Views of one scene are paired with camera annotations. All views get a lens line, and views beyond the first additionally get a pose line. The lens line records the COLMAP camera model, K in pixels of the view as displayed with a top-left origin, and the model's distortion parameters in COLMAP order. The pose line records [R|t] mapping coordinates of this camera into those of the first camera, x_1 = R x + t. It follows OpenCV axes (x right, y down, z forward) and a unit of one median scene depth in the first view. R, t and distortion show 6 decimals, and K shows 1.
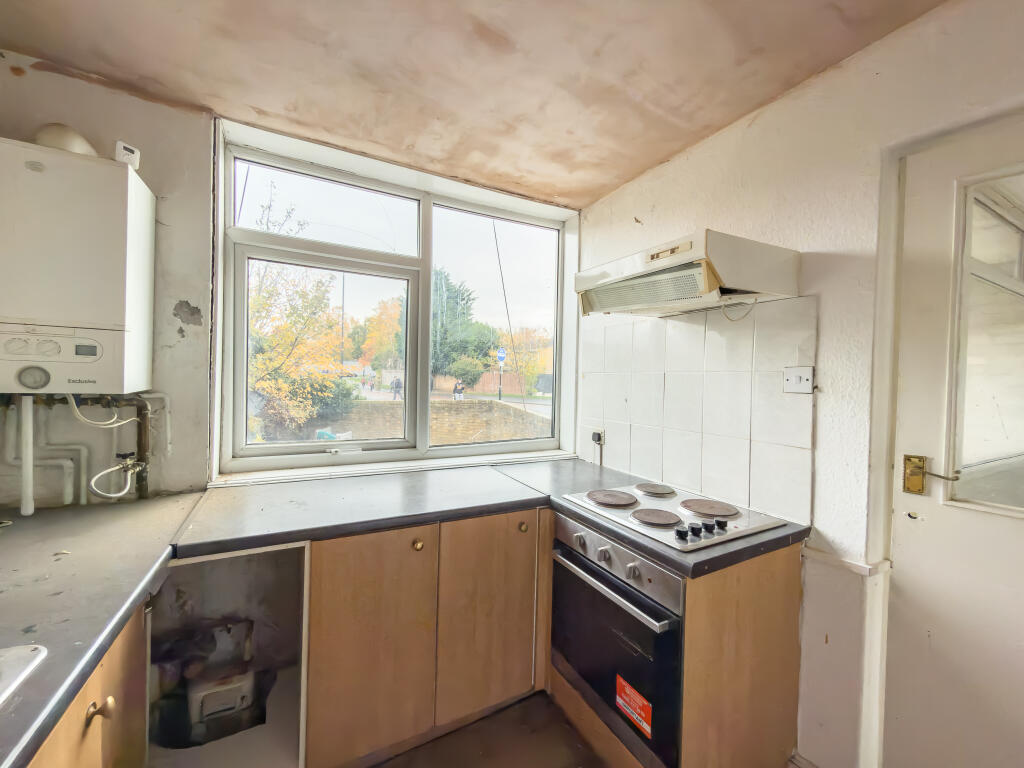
lens RADIAL K [[410.3, 0, 510.6], [0, 410.3, 384.3], [0, 0, 1]] dist [-0.002433, 0.000287]
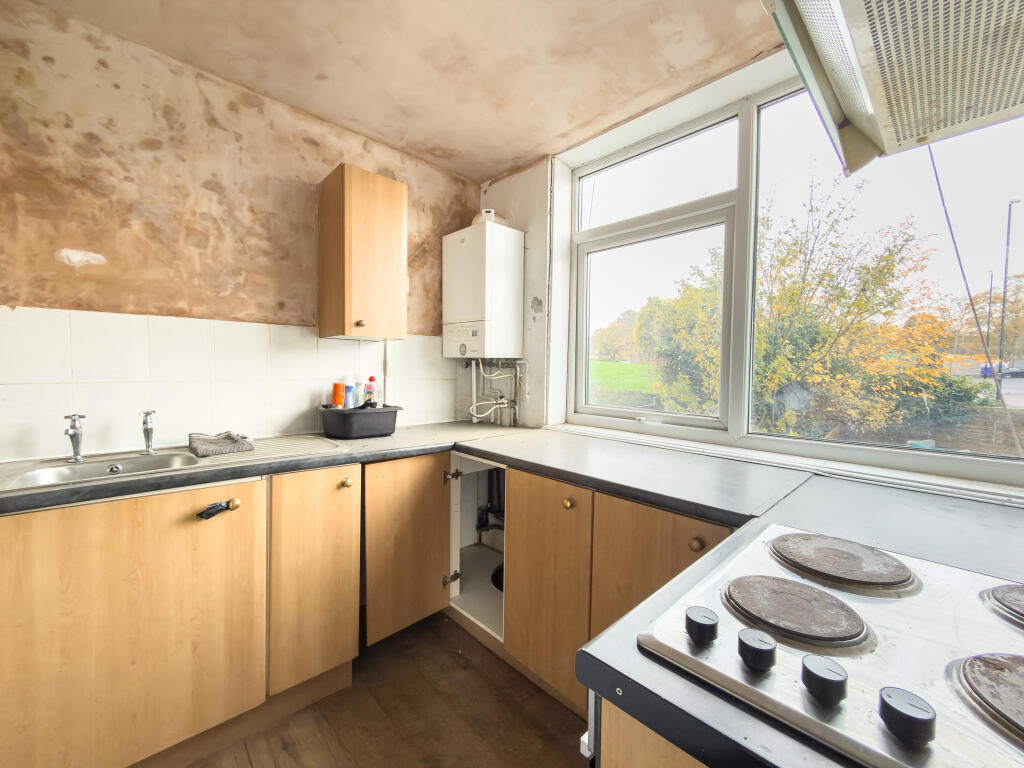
lens RADIAL K [[410.3, 0, 510.6], [0, 410.3, 384.3], [0, 0, 1]] dist [-0.002433, 0.000287]
pose [[0.262234, 0.019422, -0.964809, 0.583751], [-0.023048, 0.999638, 0.013859, 0.086989], [0.964729, 0.018602, 0.262587, 0.531658]]
